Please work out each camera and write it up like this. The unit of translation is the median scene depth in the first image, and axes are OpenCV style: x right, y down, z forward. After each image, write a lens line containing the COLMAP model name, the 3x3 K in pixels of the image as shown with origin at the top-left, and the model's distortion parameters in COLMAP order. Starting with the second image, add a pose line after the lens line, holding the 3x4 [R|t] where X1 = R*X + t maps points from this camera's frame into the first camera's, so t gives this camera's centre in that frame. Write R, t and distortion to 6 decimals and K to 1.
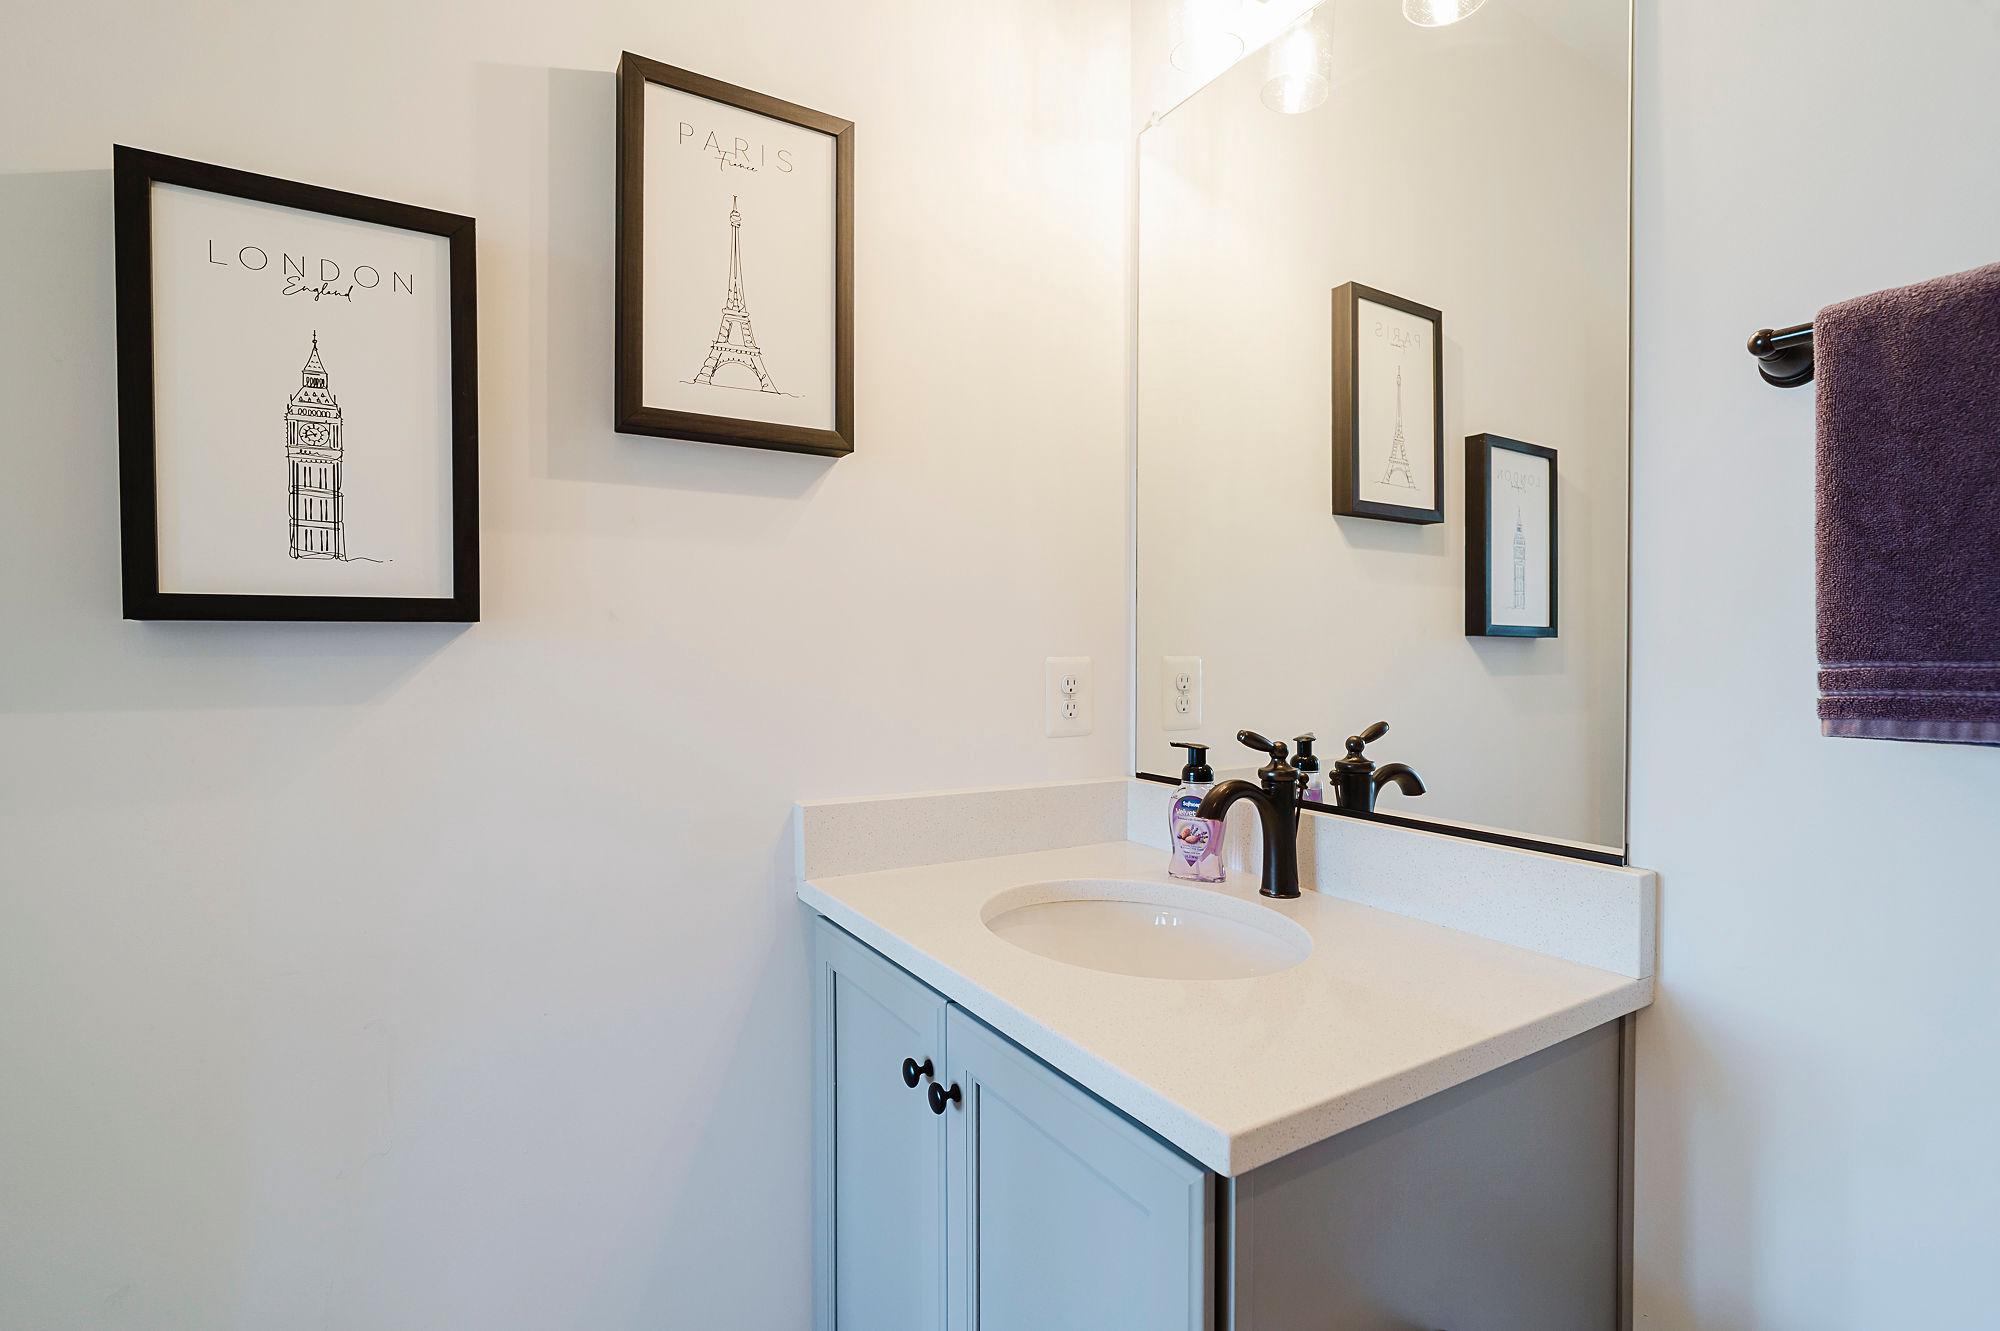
lens RADIAL K [[971.2, 0, 1007.2], [0, 971.2, 672.7], [0, 0, 1]] dist [-0.001947, 0.000549]
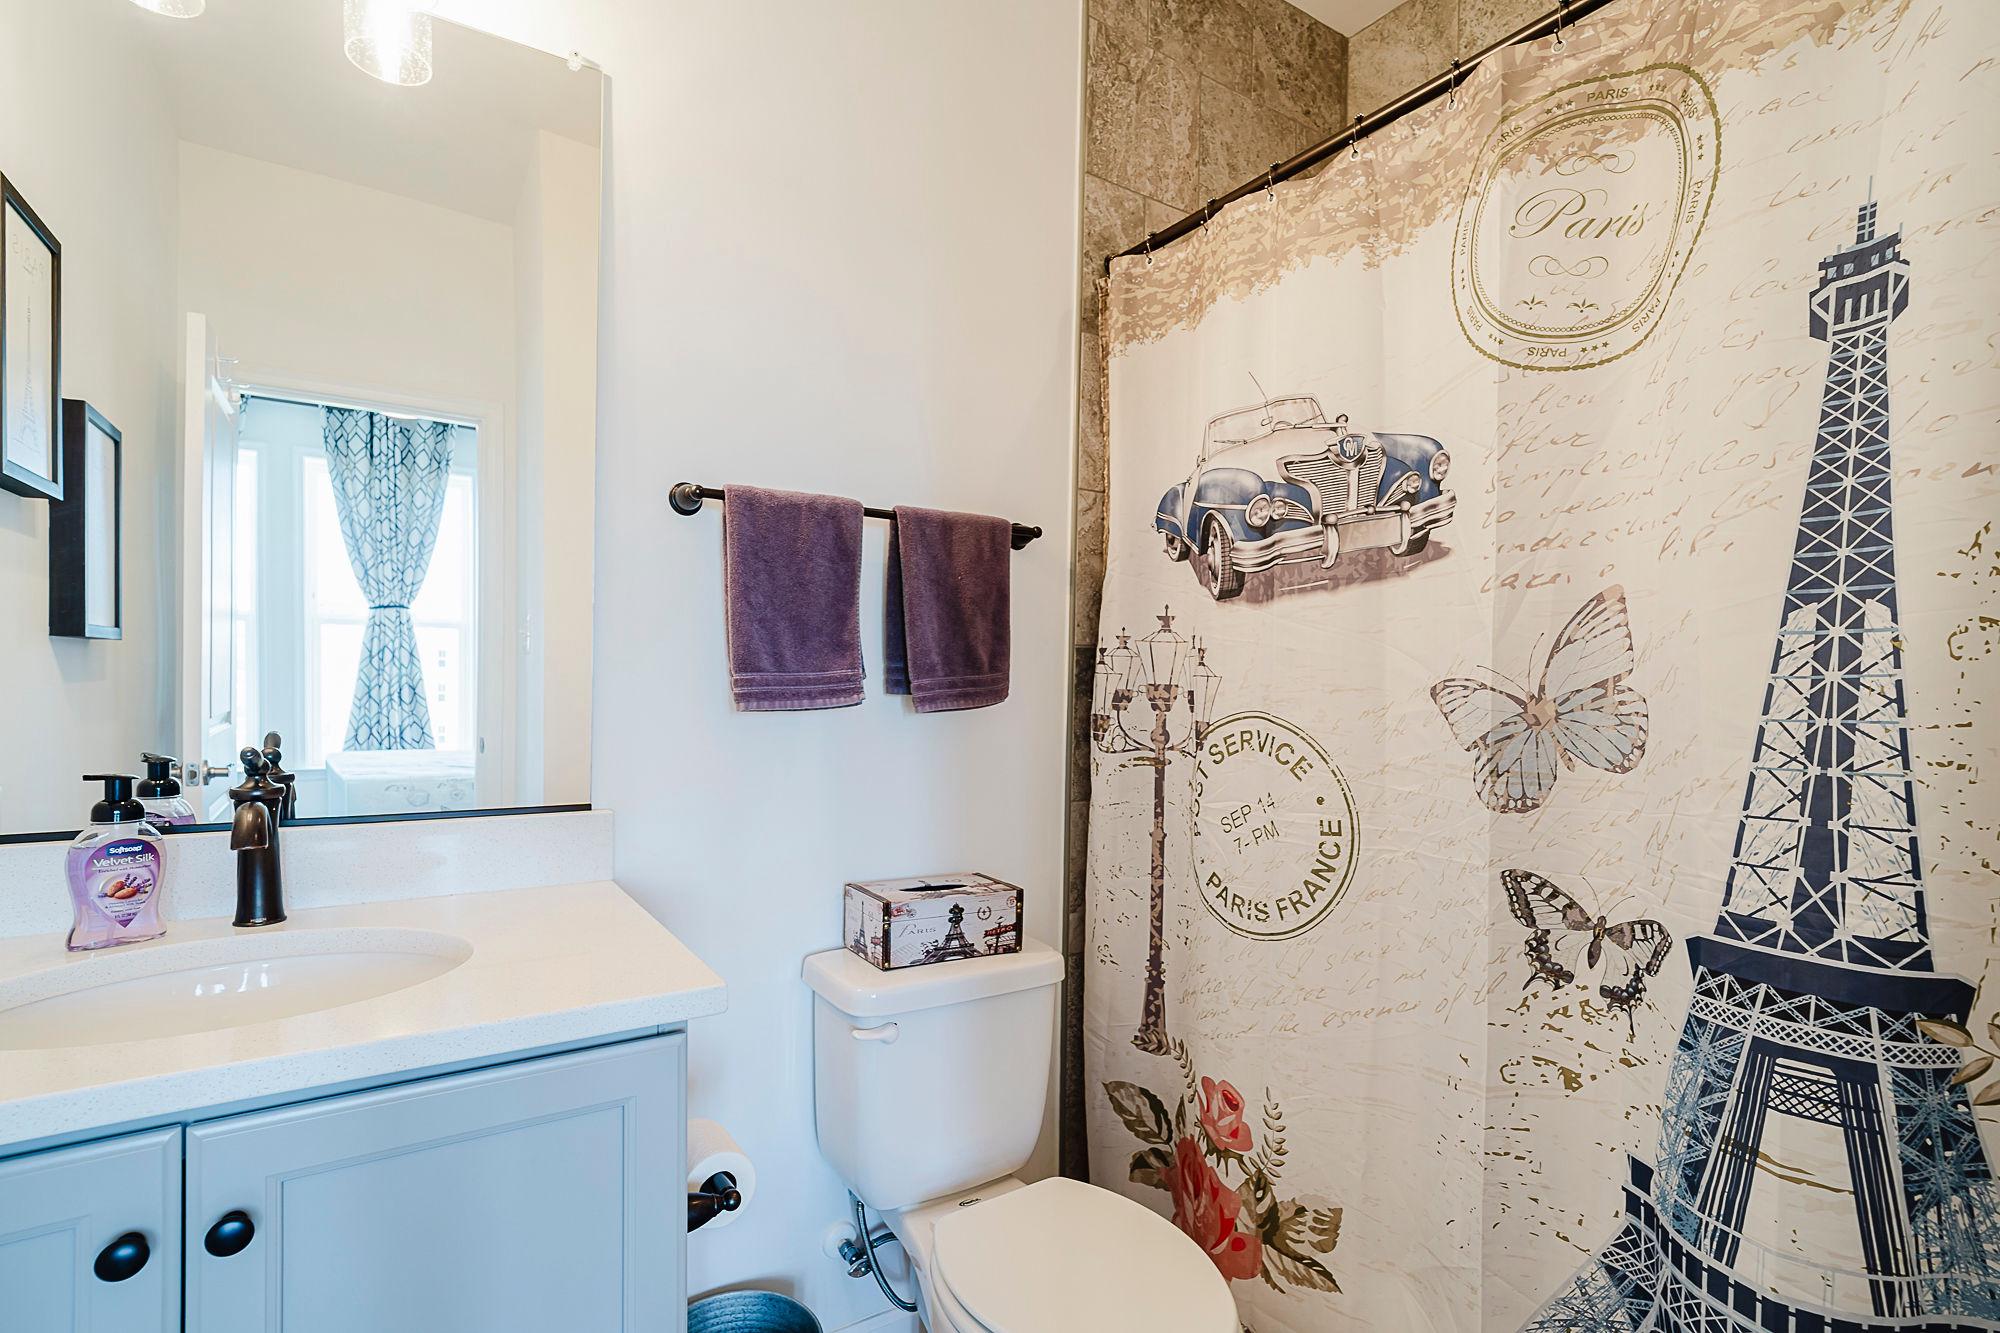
lens RADIAL K [[971.2, 0, 1007.2], [0, 971.2, 673.7], [0, 0, 1]] dist [-0.001947, 0.000549]
pose [[-0.024683, -0.004729, 0.999684, -0.648464], [0.002859, 0.999984, 0.004801, -0.010476], [-0.999691, 0.002976, -0.024669, 0.308349]]
